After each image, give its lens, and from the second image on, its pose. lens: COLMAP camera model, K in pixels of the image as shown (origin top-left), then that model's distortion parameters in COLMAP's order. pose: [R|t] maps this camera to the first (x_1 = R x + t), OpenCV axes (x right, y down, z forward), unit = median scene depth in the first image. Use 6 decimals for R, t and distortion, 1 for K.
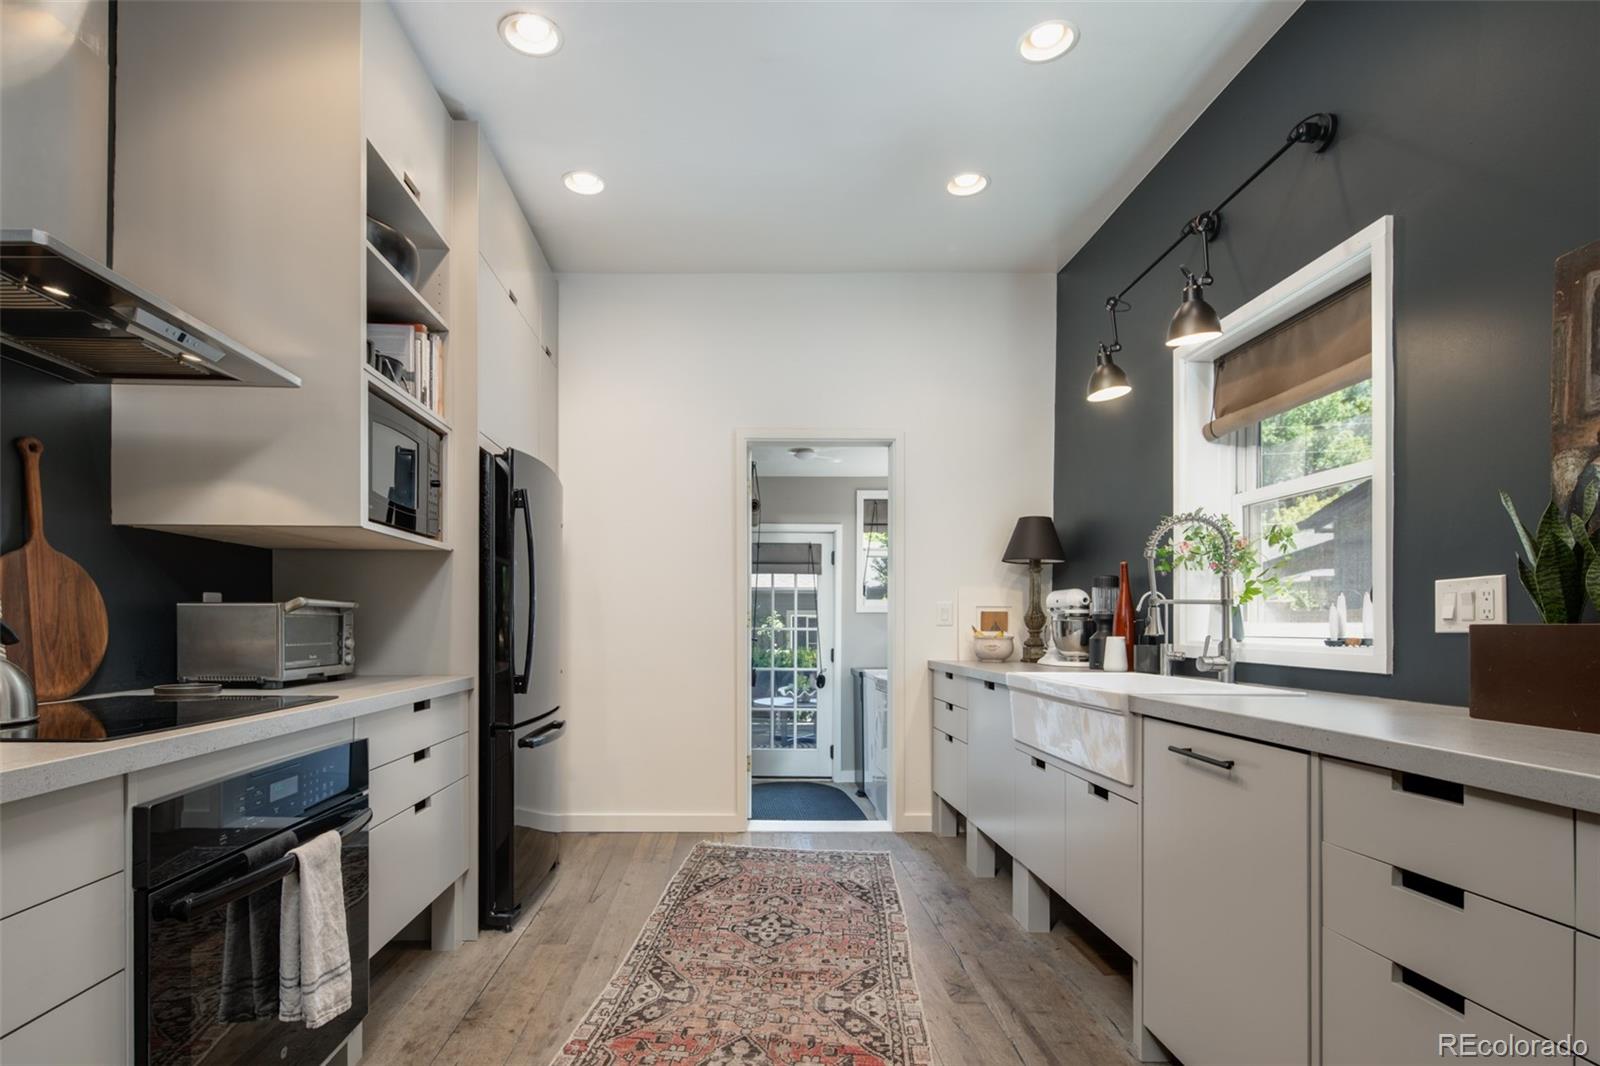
lens RADIAL K [[811.0, 0, 747.3], [0, 811.0, 625.0], [0, 0, 1]] dist [0.000035, -0.001639]
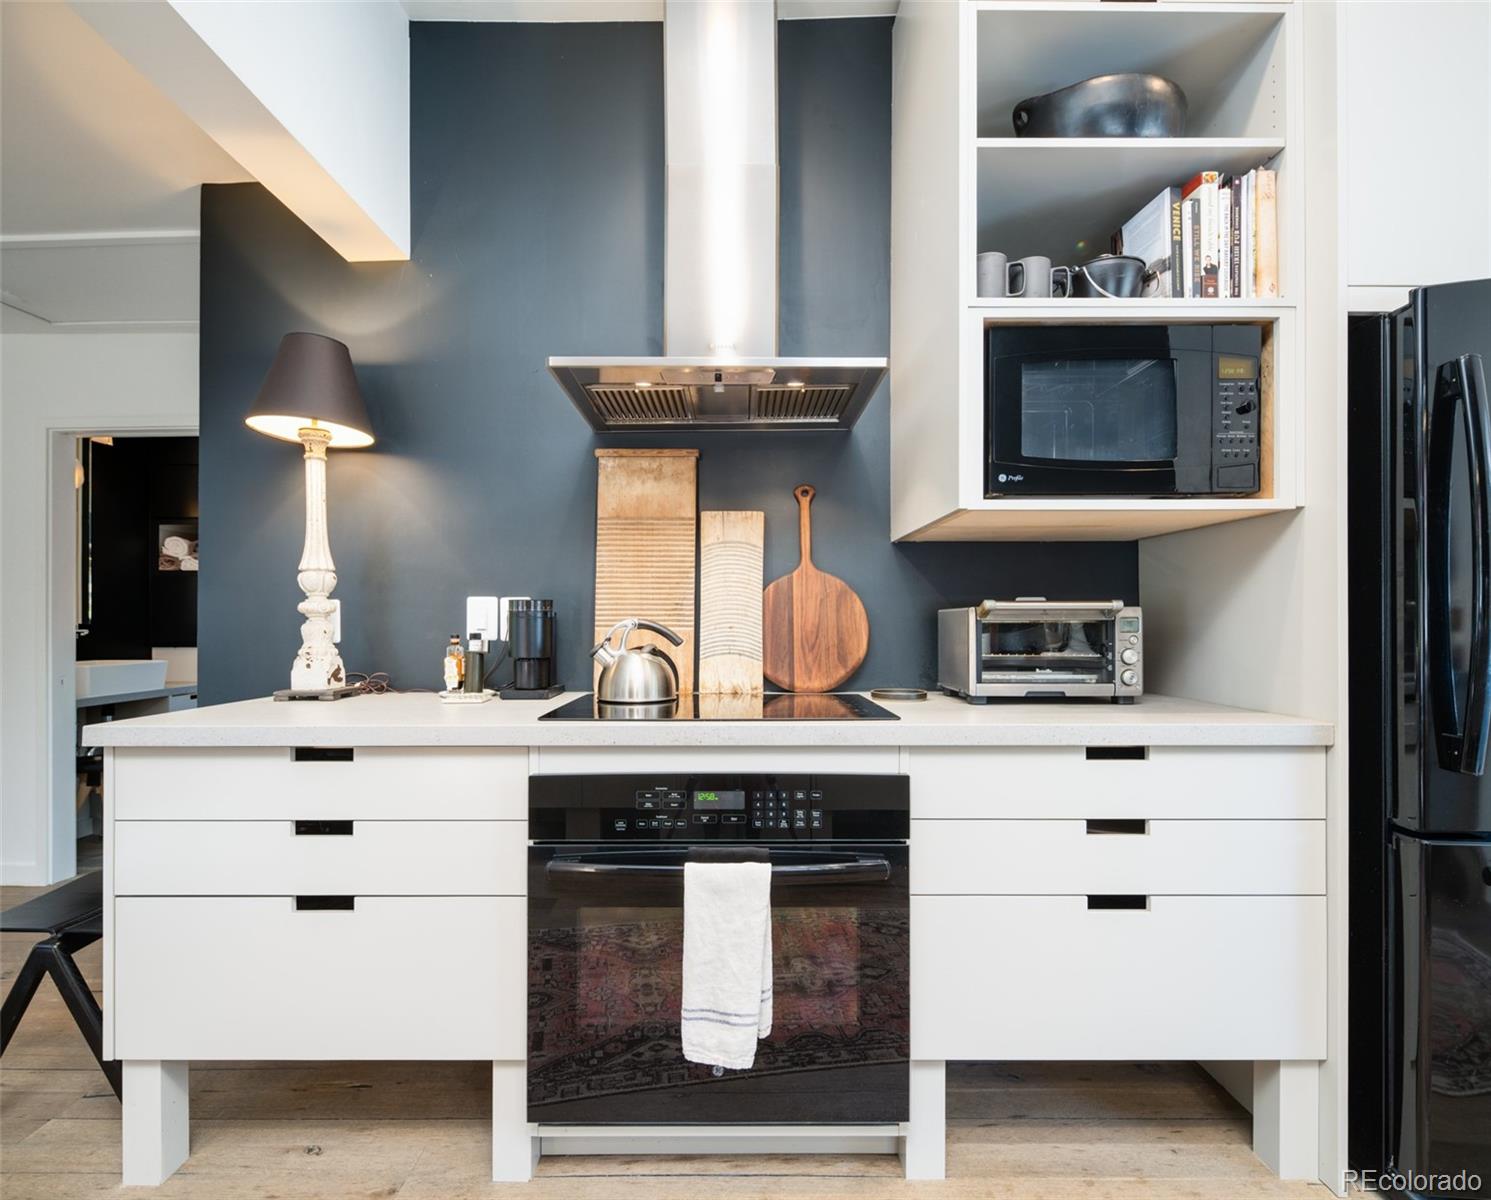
lens RADIAL K [[740.3, 0, 740.1], [0, 740.3, 624.5], [0, 0, 1]] dist [0.004780, -0.000036]
pose [[-0.016092, -0.003983, -0.999863, 0.200021], [-0.000531, 0.999992, -0.003975, -0.004714], [0.999870, 0.000467, -0.016094, 0.638866]]
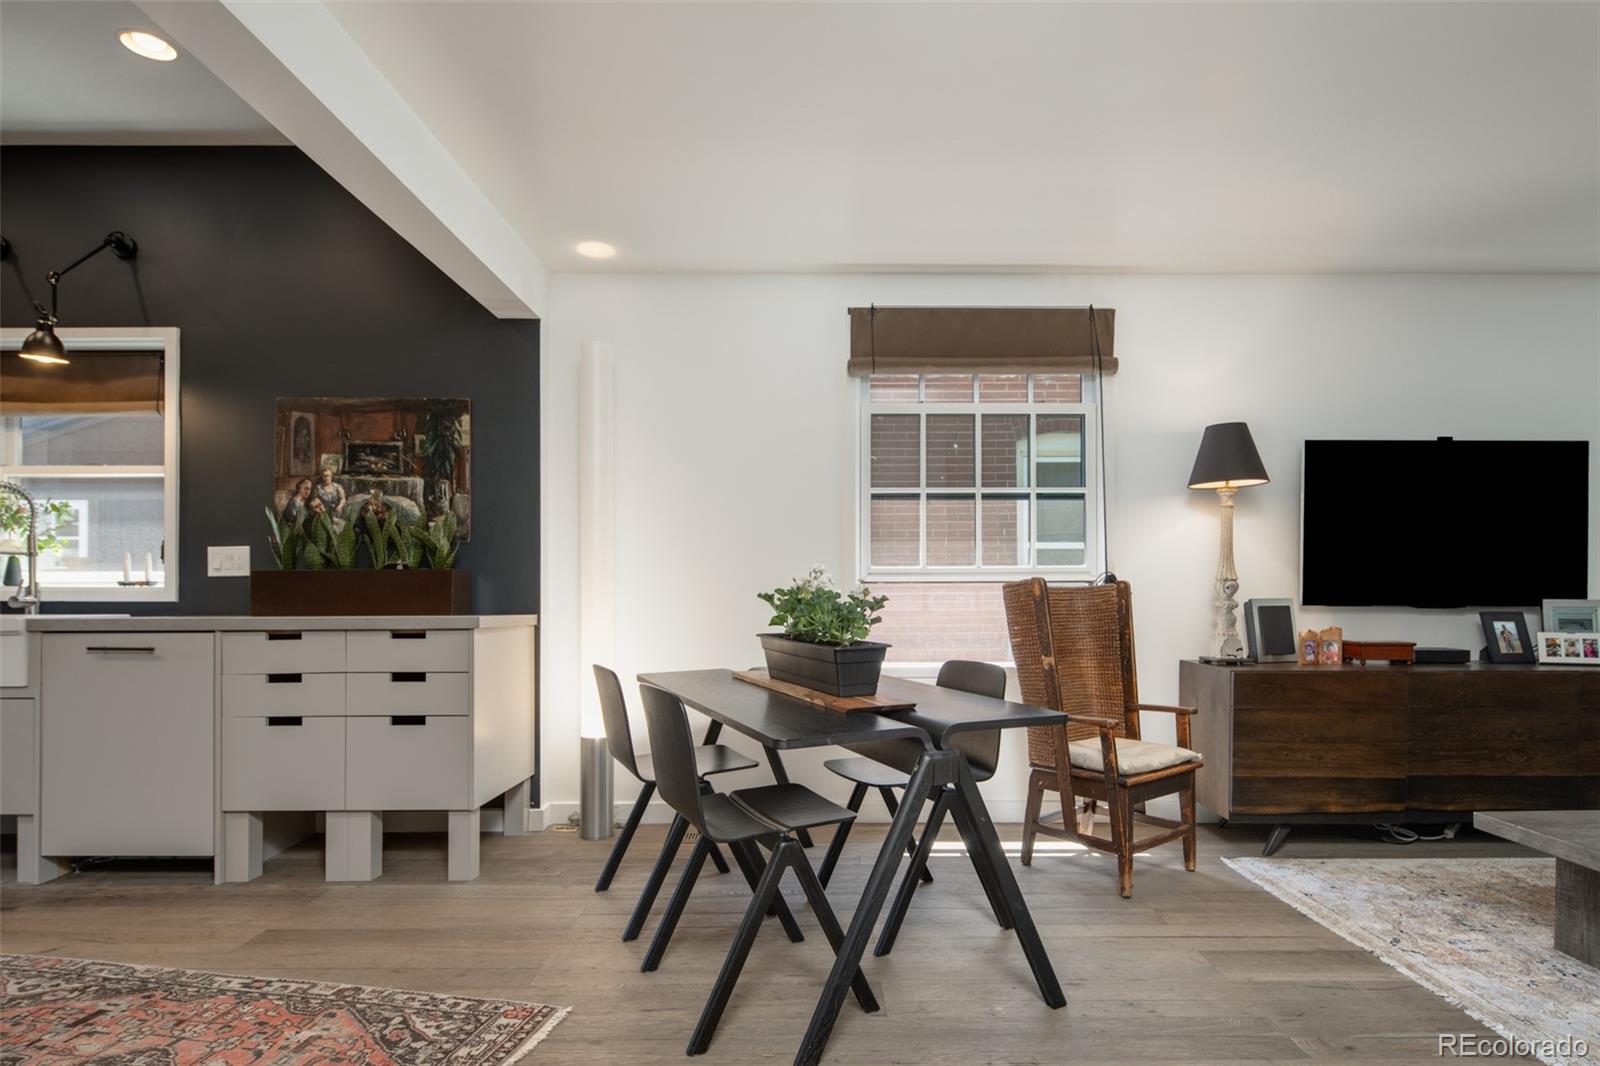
lens RADIAL K [[855.9, 0, 822.4], [0, 855.9, 593.6], [0, 0, 1]] dist [0.002782, -0.003162]
pose [[-0.002328, 0.003228, 0.999992, -0.748355], [0.004135, 0.999986, -0.003219, 0.042933], [-0.999989, 0.004127, -0.002341, -0.253843]]
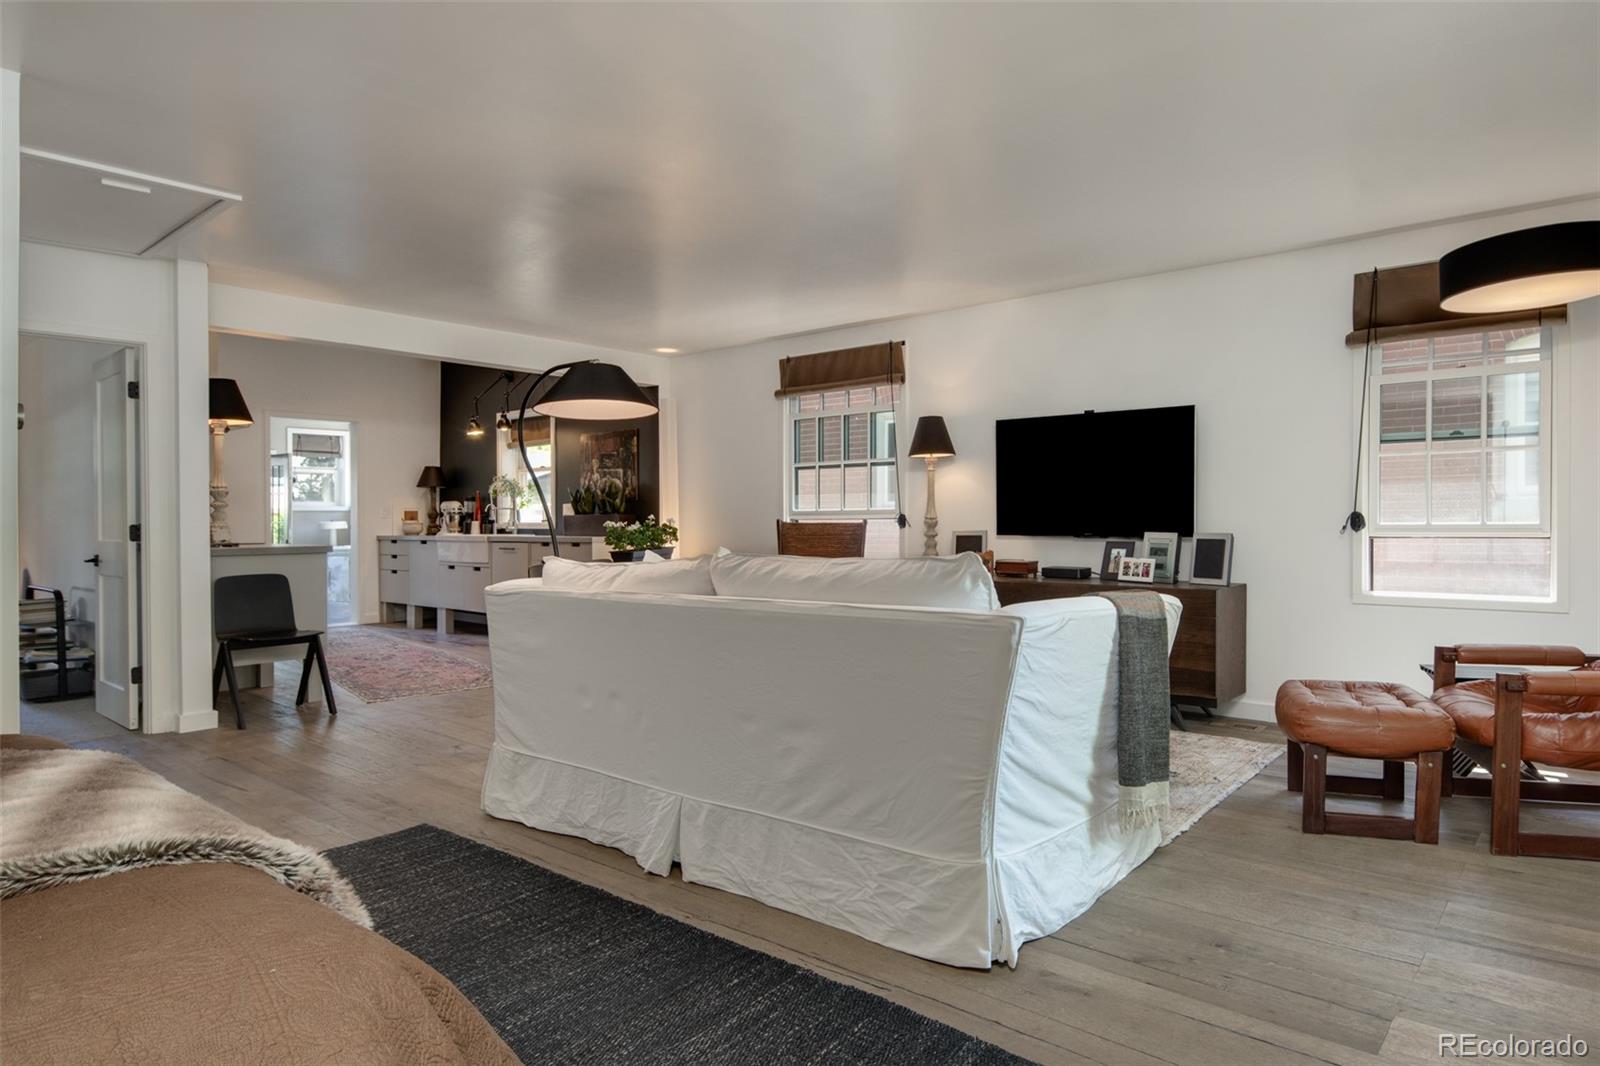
lens RADIAL K [[945.7, 0, 888.2], [0, 945.7, 520.6], [0, 0, 1]] dist [0.001858, -0.000902]
pose [[0.627637, -0.007592, 0.778469, -1.230457], [0.008716, 0.999958, 0.002725, 0.018872], [-0.778457, 0.005075, 0.627677, -2.204329]]
